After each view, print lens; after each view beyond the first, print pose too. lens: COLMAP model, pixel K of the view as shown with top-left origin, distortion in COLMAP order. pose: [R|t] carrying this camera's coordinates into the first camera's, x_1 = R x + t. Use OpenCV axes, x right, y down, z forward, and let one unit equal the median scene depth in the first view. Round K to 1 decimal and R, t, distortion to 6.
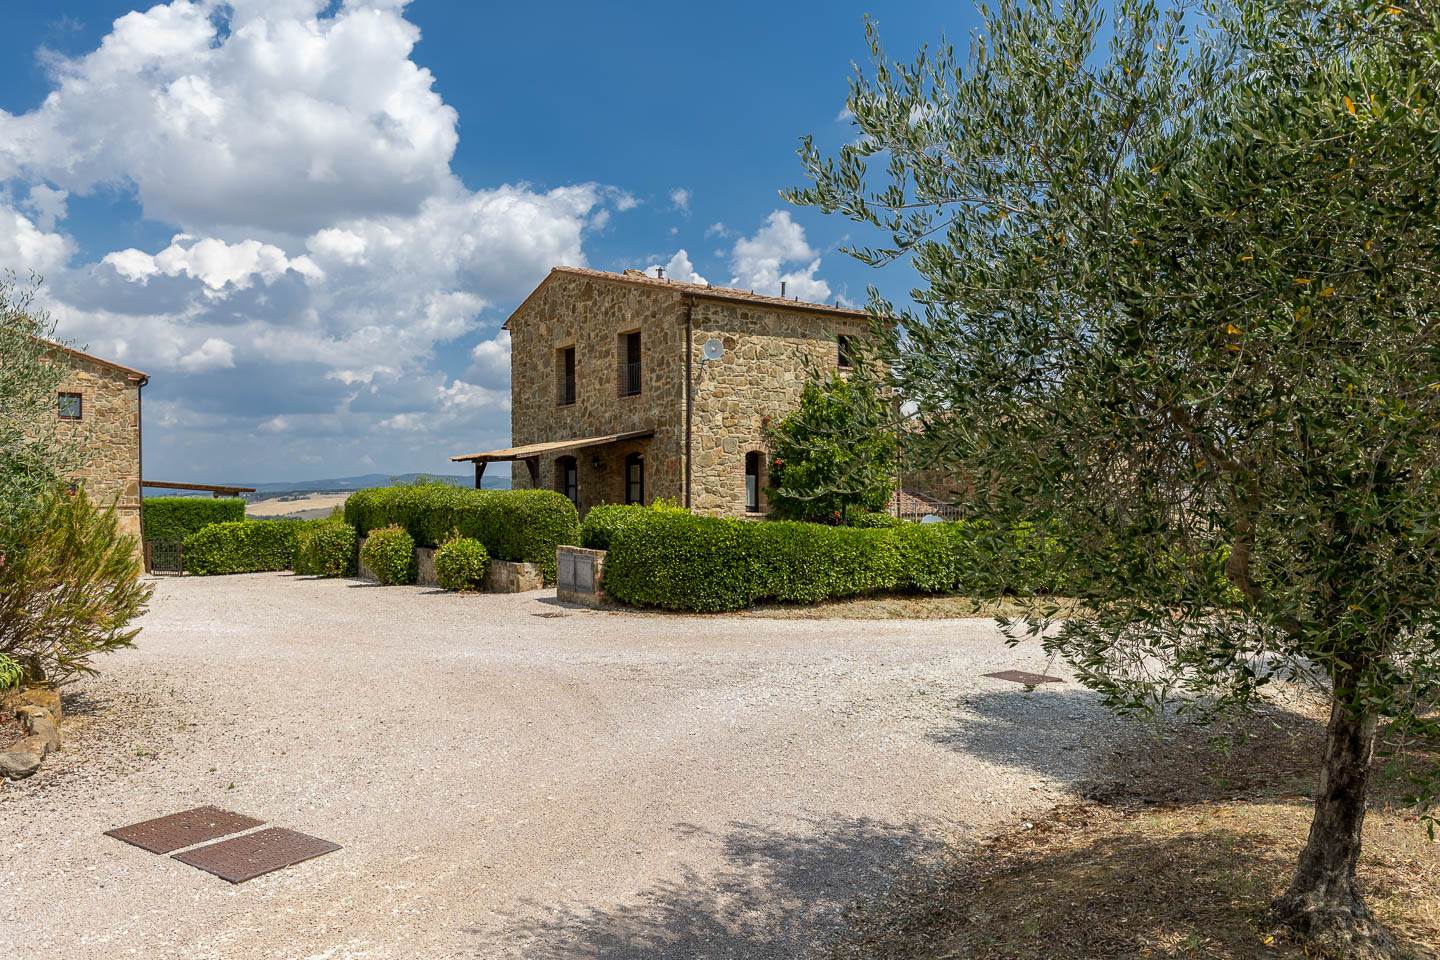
lens RADIAL K [[1045.8, 0, 720.6], [0, 1045.8, 480.9], [0, 0, 1]] dist [0.000368, 0.000169]
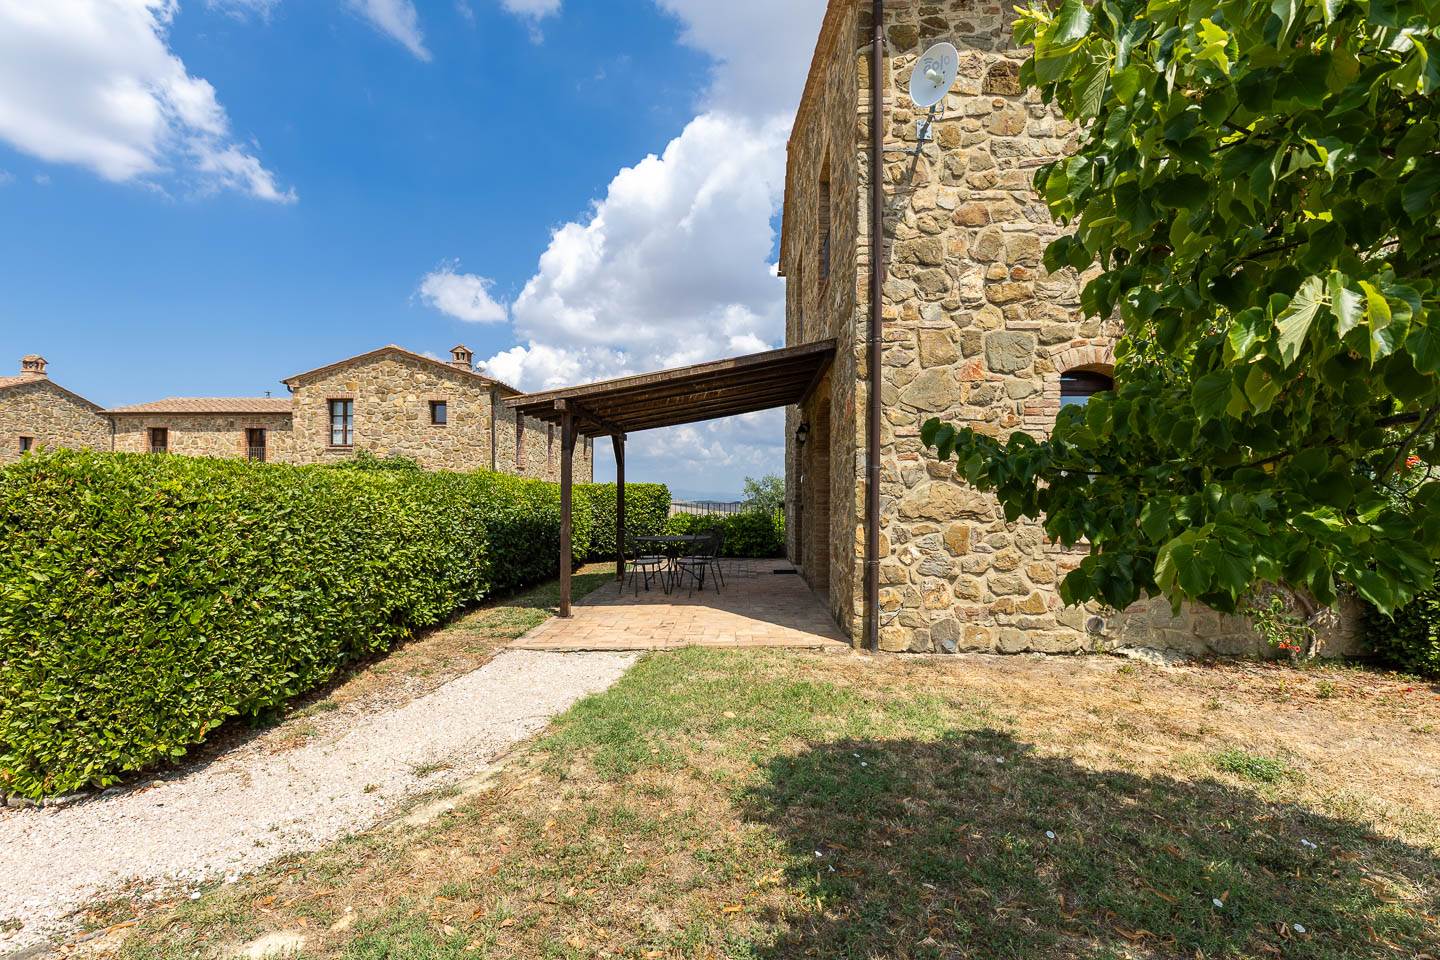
lens RADIAL K [[690.3, 0, 722.1], [0, 690.3, 488.1], [0, 0, 1]] dist [-0.001980, 0.000138]
pose [[0.808973, -0.002409, -0.587841, 0.070710], [-0.001025, 0.999984, -0.005509, 0.015964], [0.587845, 0.005059, 0.808958, 0.744202]]
